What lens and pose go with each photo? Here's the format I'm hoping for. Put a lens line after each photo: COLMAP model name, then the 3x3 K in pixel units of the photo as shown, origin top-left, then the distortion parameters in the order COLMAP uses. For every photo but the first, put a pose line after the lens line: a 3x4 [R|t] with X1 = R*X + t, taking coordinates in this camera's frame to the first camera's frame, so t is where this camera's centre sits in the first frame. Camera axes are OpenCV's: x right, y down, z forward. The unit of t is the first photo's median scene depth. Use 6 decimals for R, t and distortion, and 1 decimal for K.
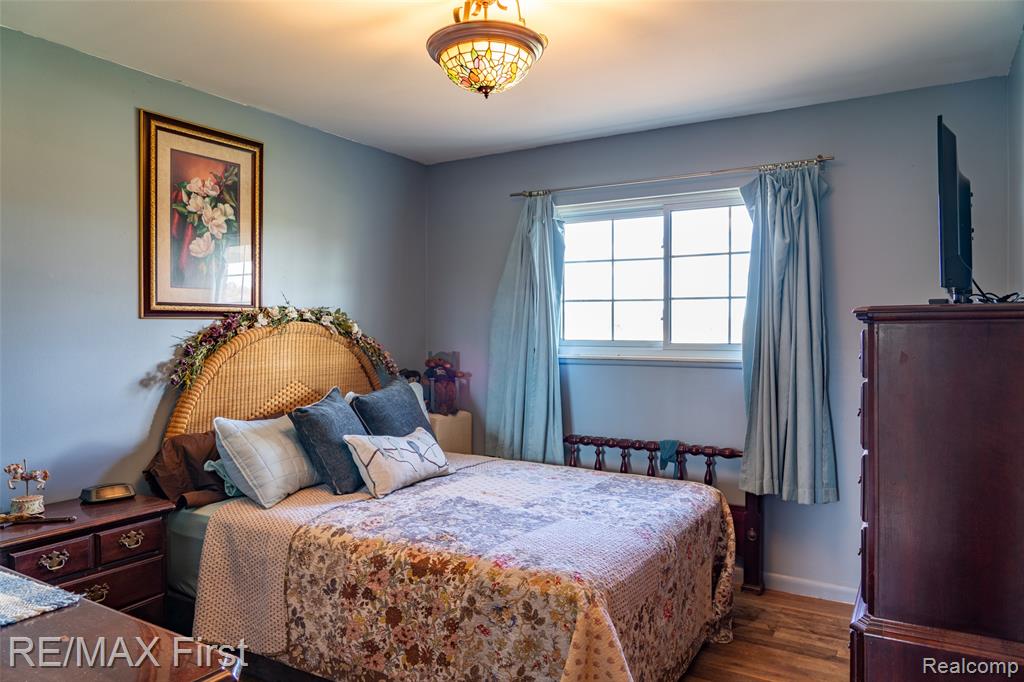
lens RADIAL K [[696.0, 0, 512.2], [0, 696.0, 337.2], [0, 0, 1]] dist [-0.028264, 0.018760]
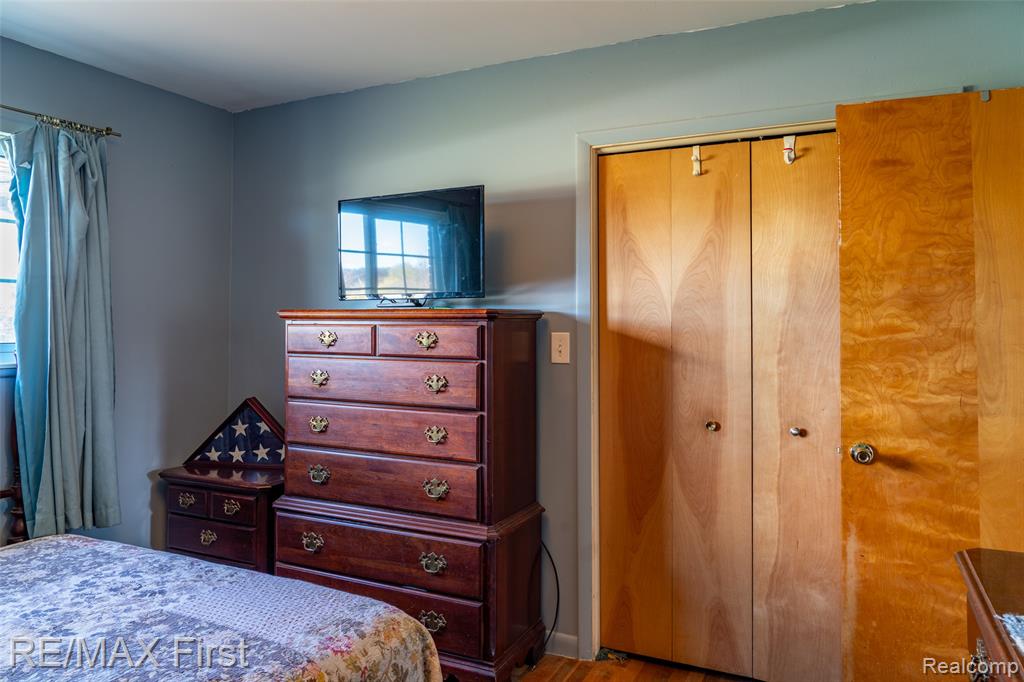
lens RADIAL K [[696.0, 0, 512.2], [0, 696.0, 337.2], [0, 0, 1]] dist [-0.028264, 0.018760]
pose [[-0.081829, -0.009491, 0.996601, -0.646822], [0.016393, 0.999807, 0.010867, 0.003018], [-0.996512, 0.017226, -0.081657, 0.776092]]
